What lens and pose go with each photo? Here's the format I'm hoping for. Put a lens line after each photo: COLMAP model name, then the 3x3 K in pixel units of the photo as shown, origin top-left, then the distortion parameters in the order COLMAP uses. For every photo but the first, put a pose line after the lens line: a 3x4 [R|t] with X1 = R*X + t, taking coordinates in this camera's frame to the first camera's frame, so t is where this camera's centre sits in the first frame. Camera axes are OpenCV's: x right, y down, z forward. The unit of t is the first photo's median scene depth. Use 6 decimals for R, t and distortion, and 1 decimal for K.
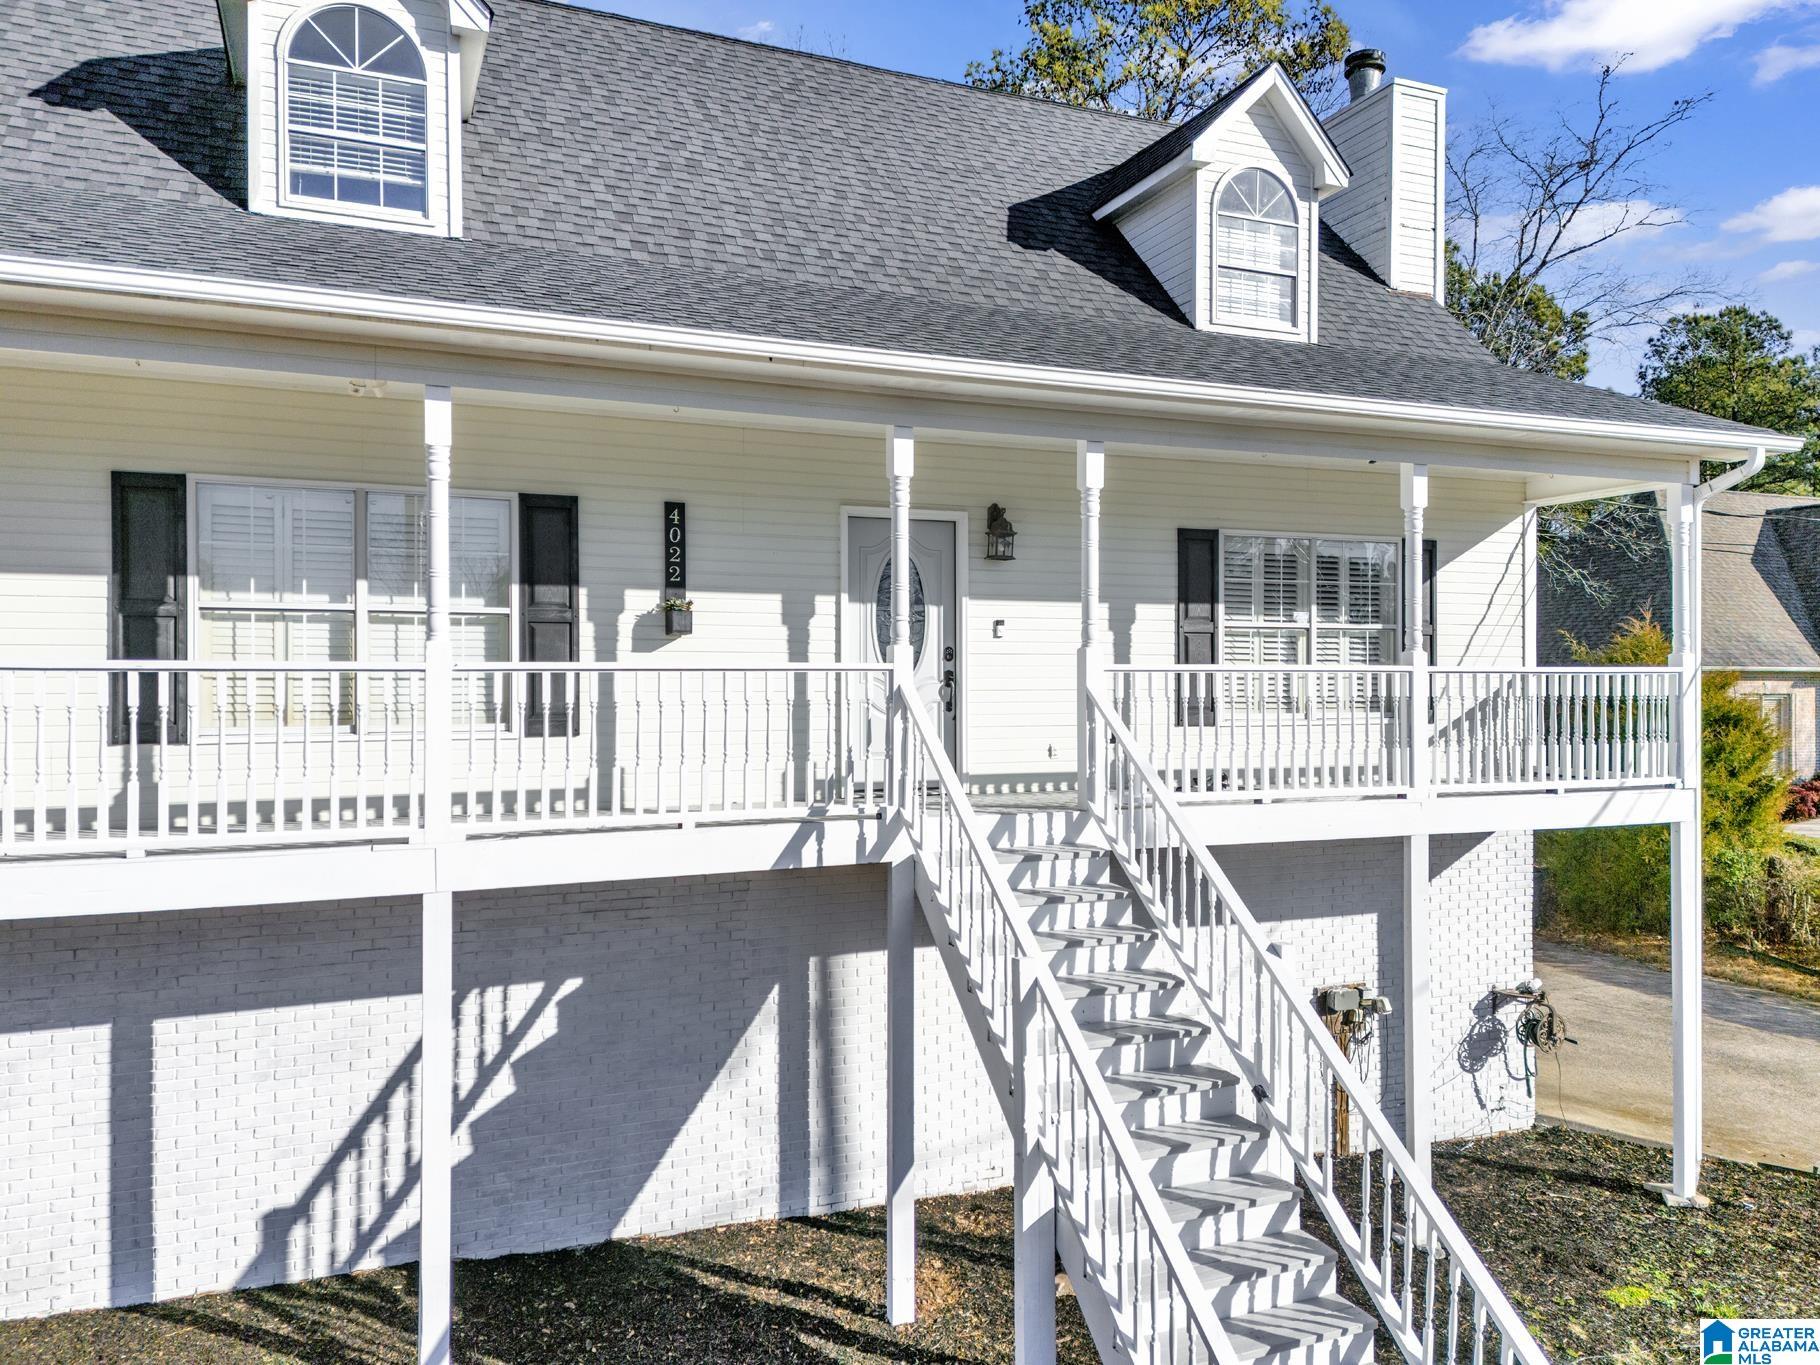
lens RADIAL K [[1343.8, 0, 882.8], [0, 1343.8, 698.6], [0, 0, 1]] dist [0.035642, -0.010982]
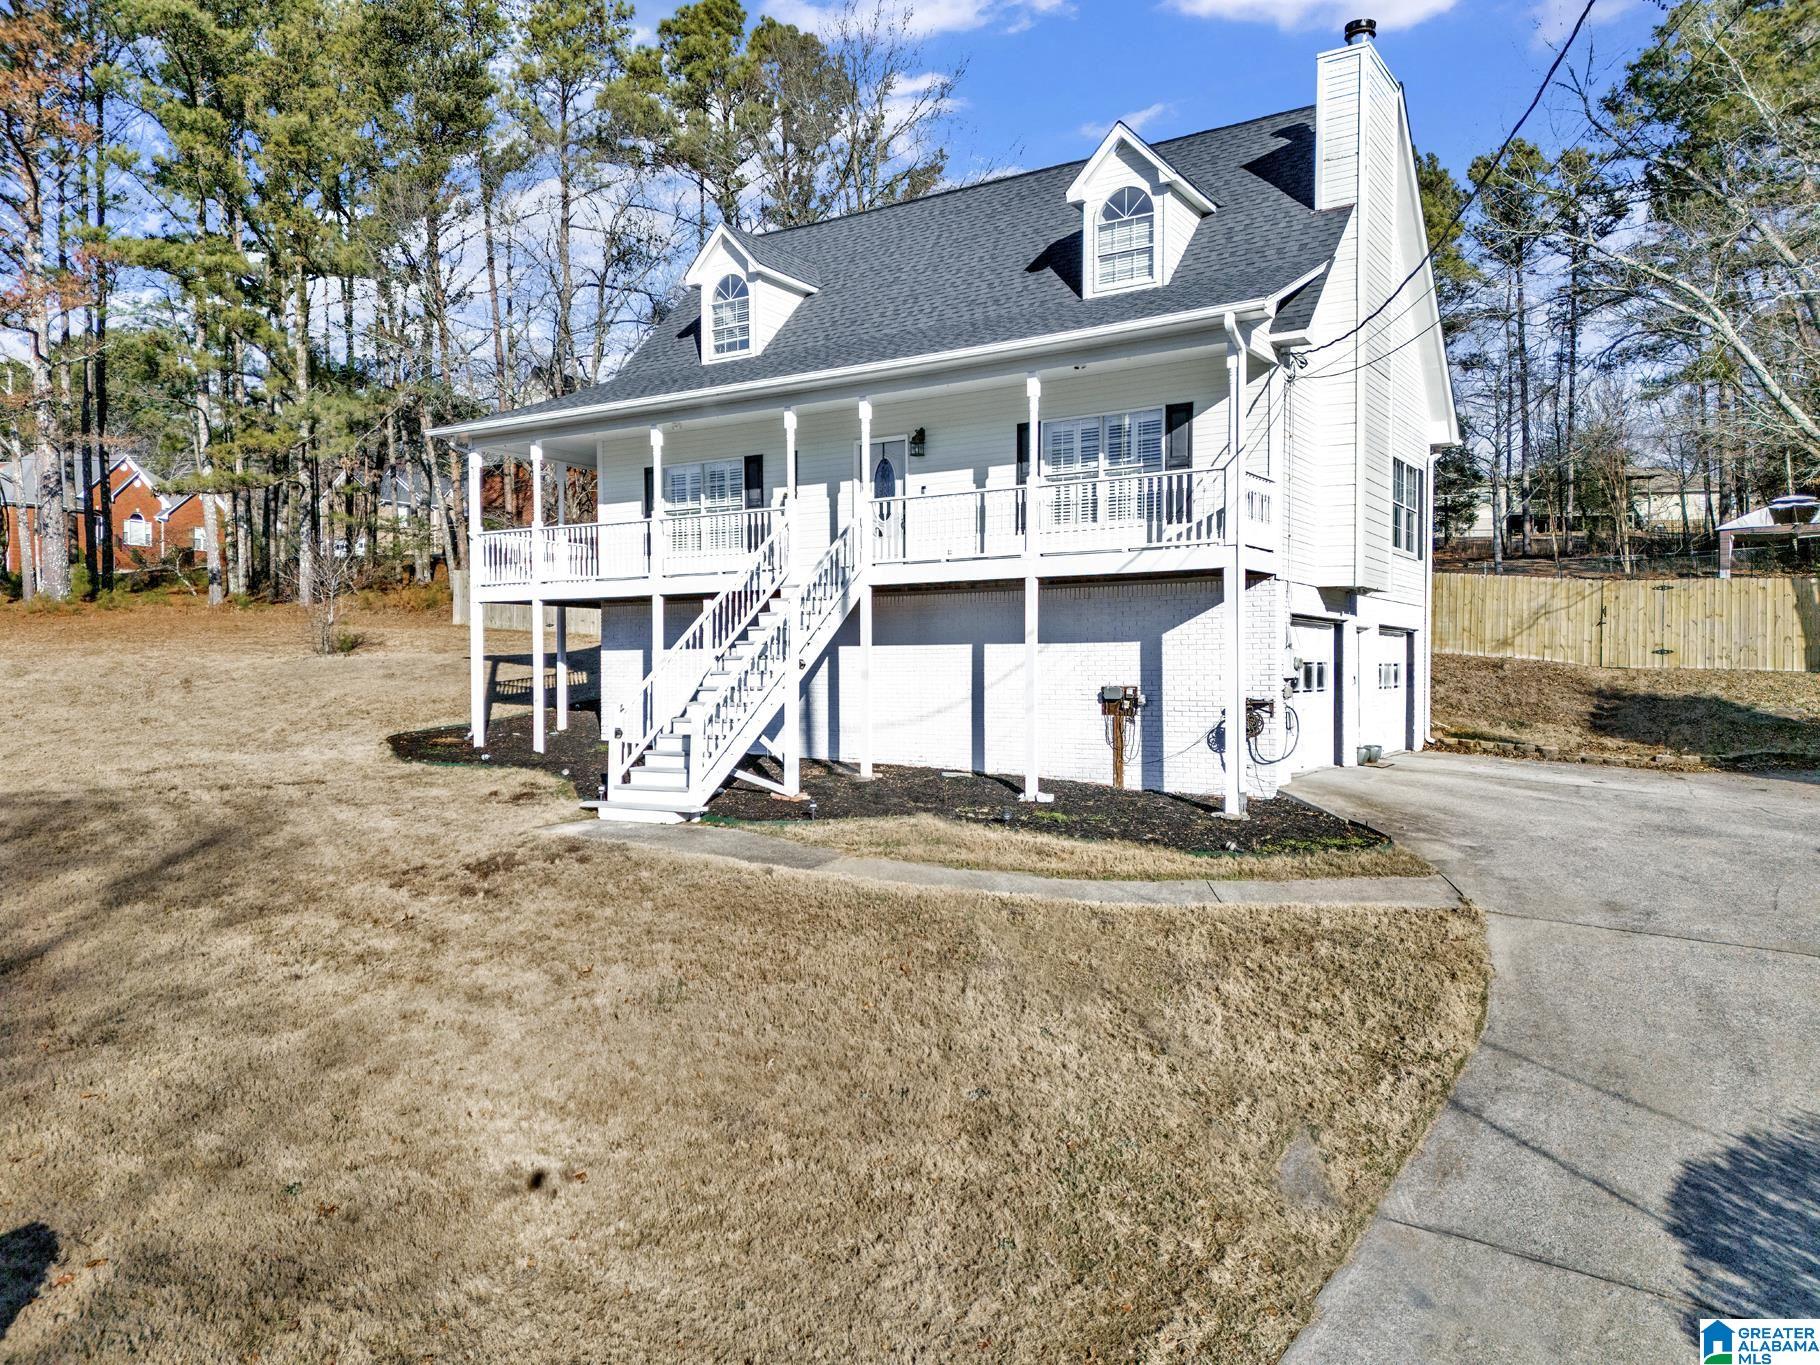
lens RADIAL K [[1348.4, 0, 910.0], [0, 1348.4, 682.5], [0, 0, 1]] dist [0.026147, -0.003448]
pose [[0.527939, 0.023836, -0.848948, 1.665837], [0.012461, 0.999281, 0.035806, 0.152612], [0.849191, -0.029482, 0.527263, -0.090337]]
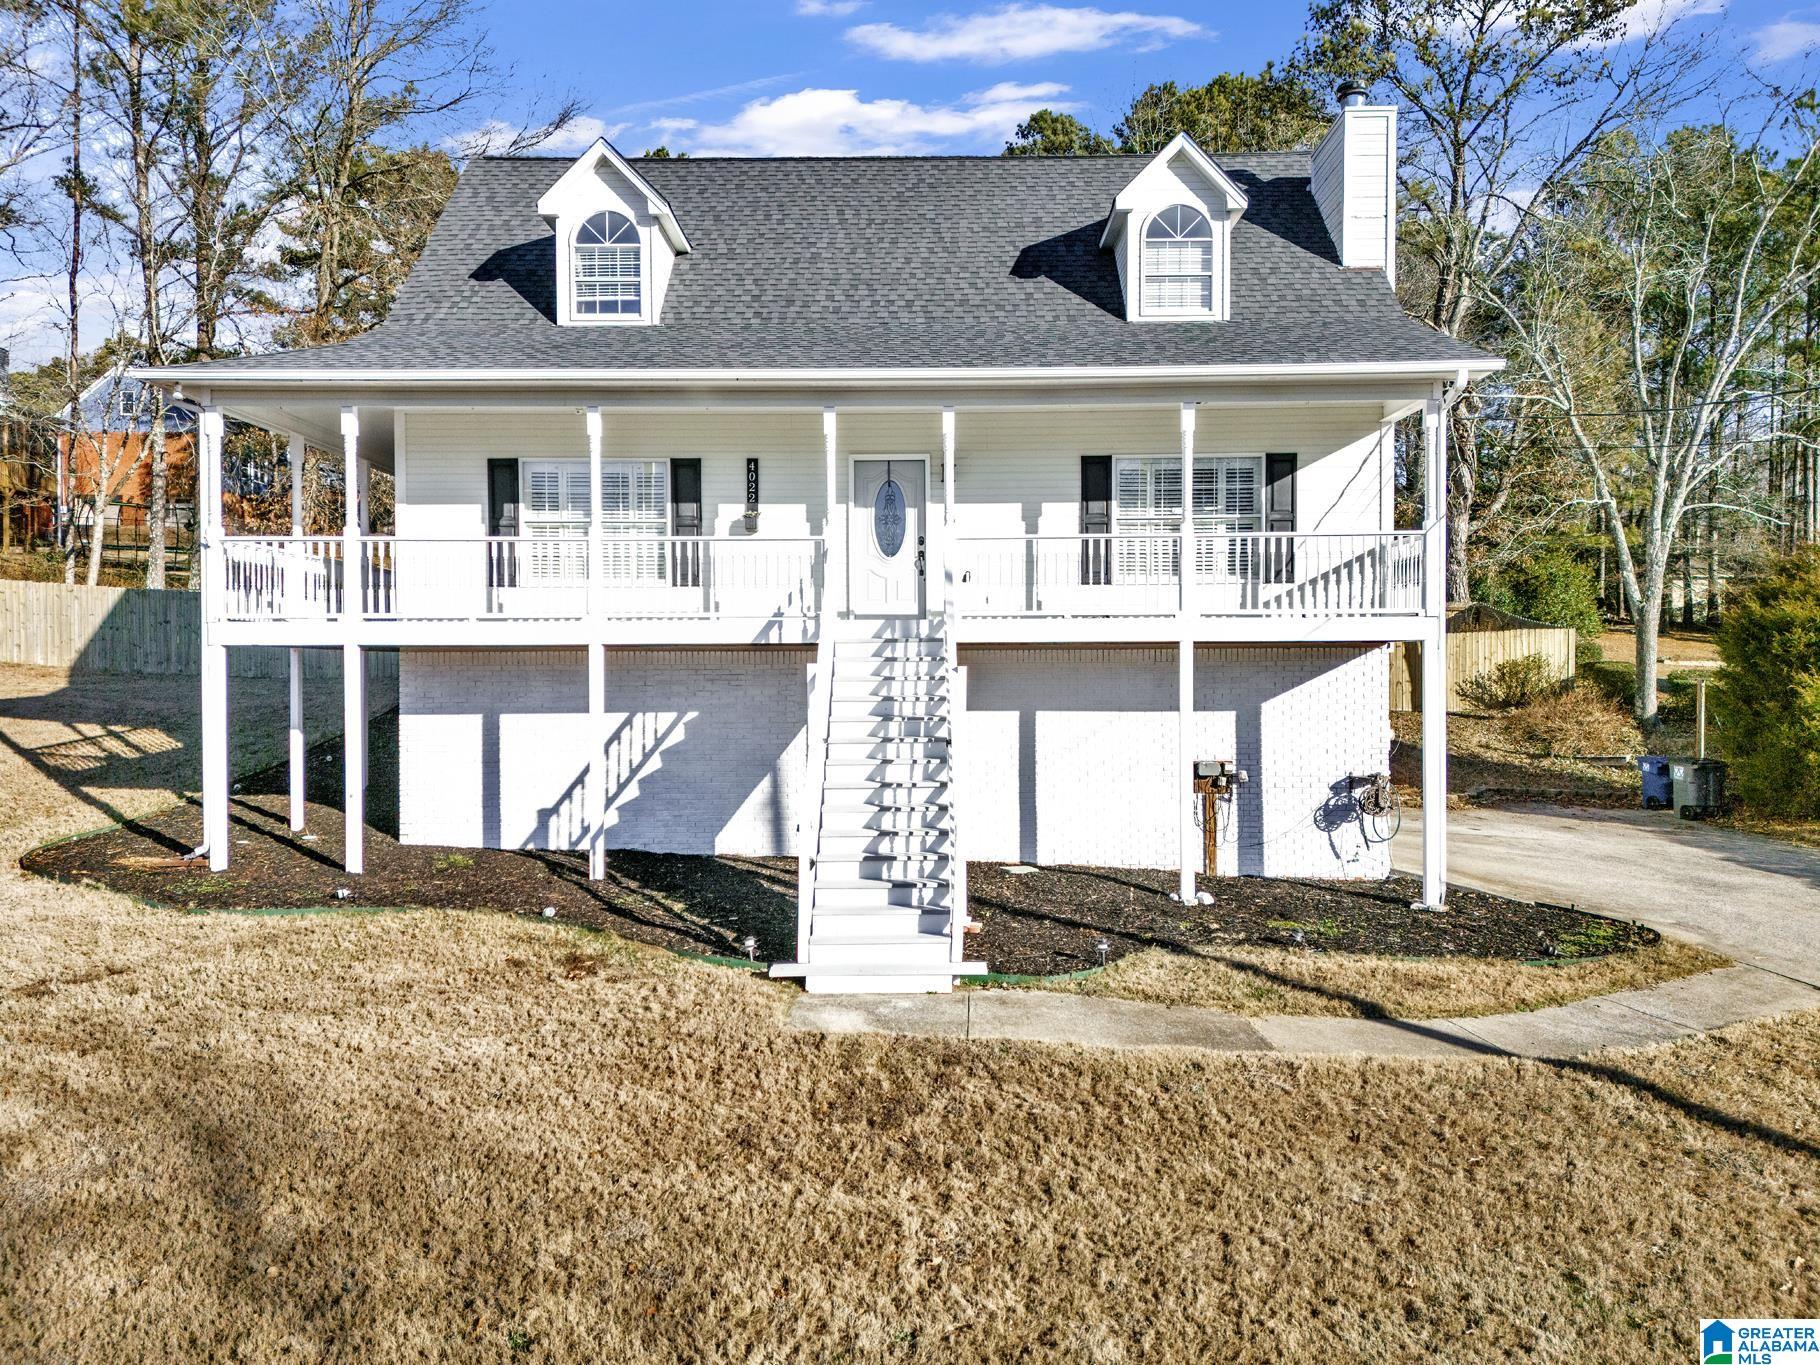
lens RADIAL K [[1306.9, 0, 862.2], [0, 1306.9, 686.3], [0, 0, 1]] dist [0.072068, -0.089166]
pose [[0.913953, 0.004156, -0.405798, 0.597616], [-0.002003, 0.999982, 0.005731, 0.129672], [0.405815, -0.004425, 0.913945, -0.479181]]
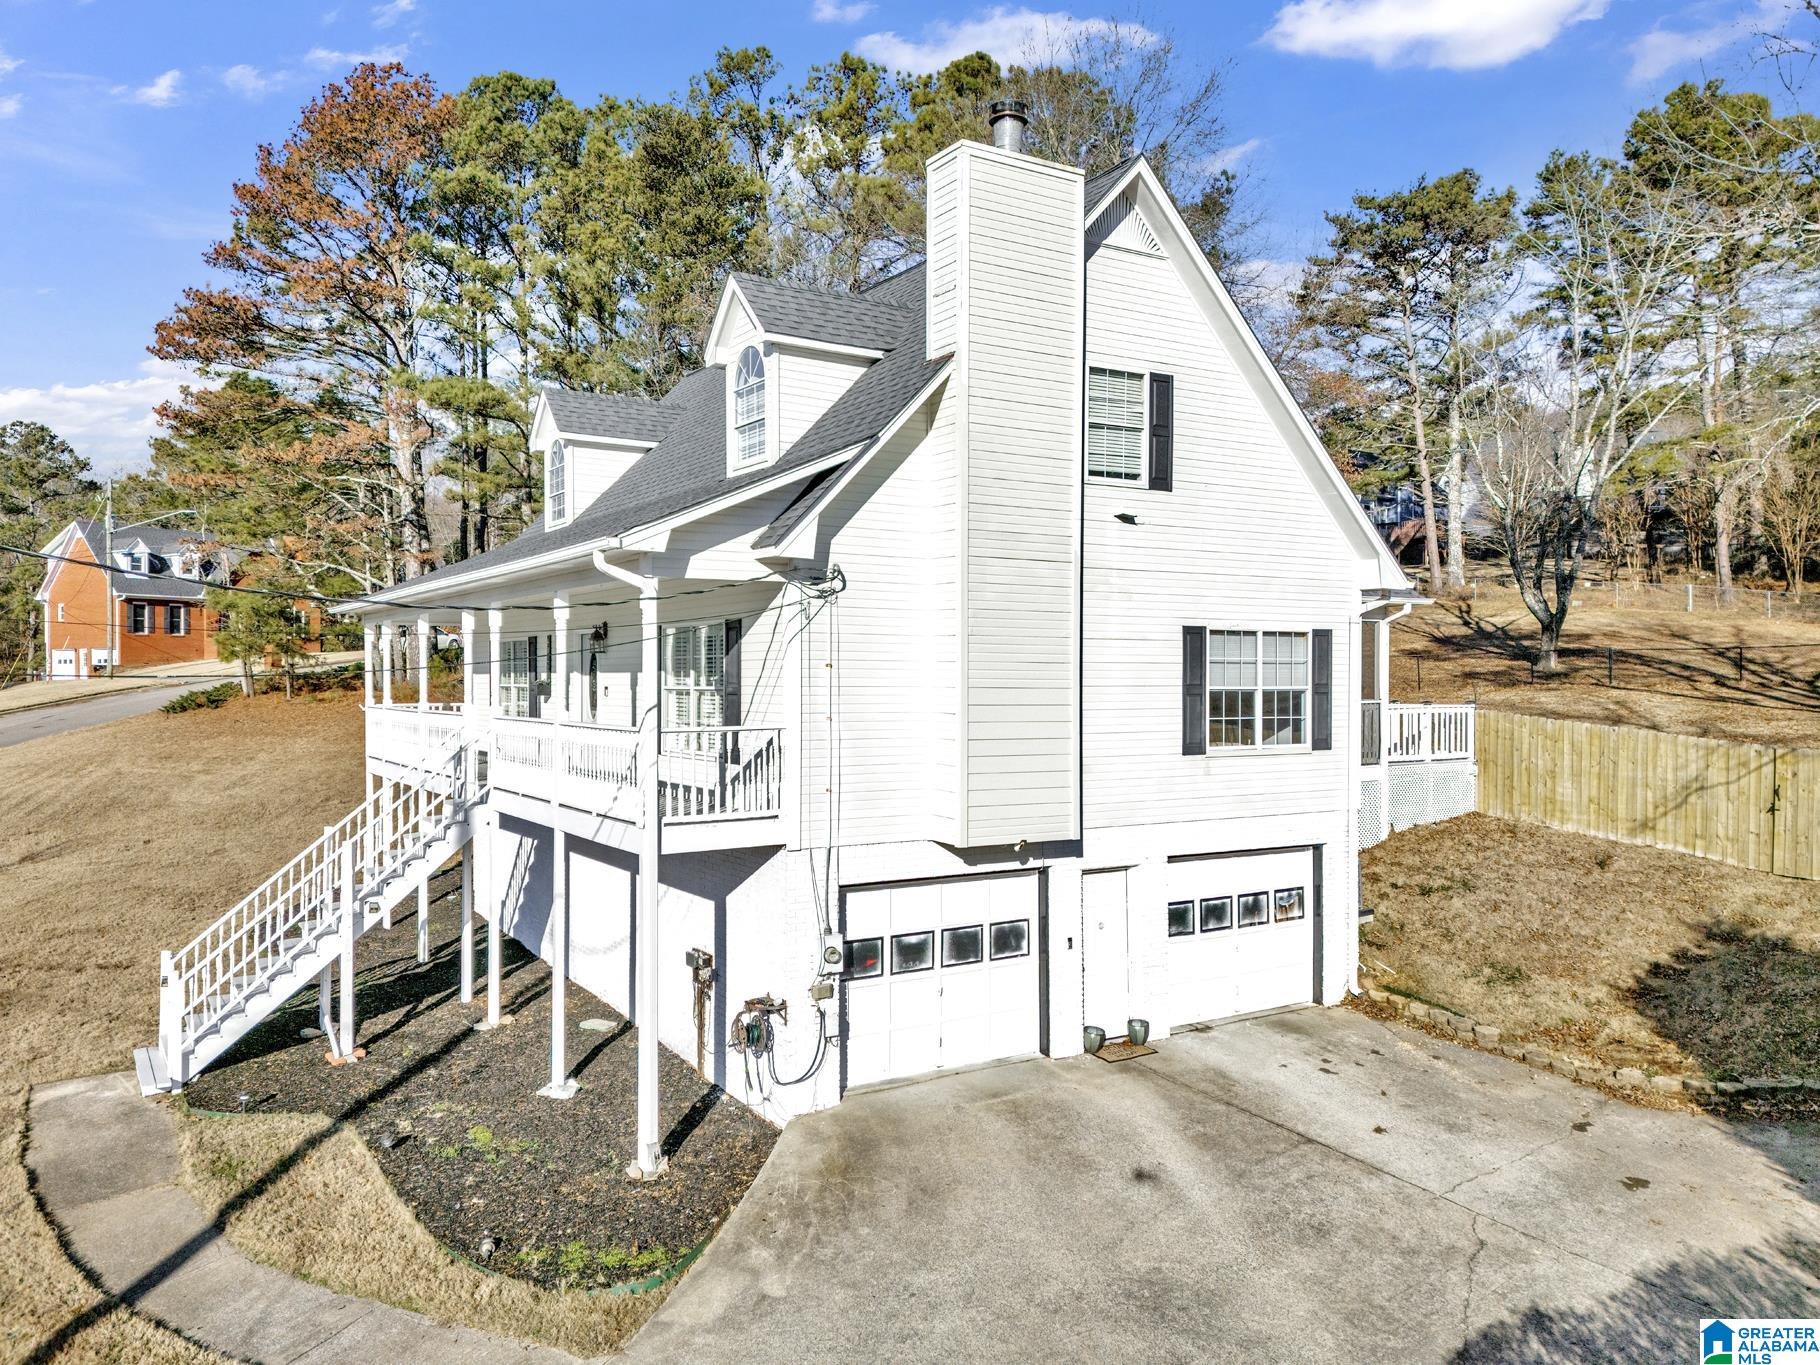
lens RADIAL K [[1306.9, 0, 862.2], [0, 1306.9, 686.3], [0, 0, 1]] dist [0.072068, -0.089166]
pose [[0.123480, 0.023150, -0.992077, 1.750633], [0.017249, 0.999527, 0.025471, -0.089534], [0.992197, -0.020257, 0.123022, 1.037654]]
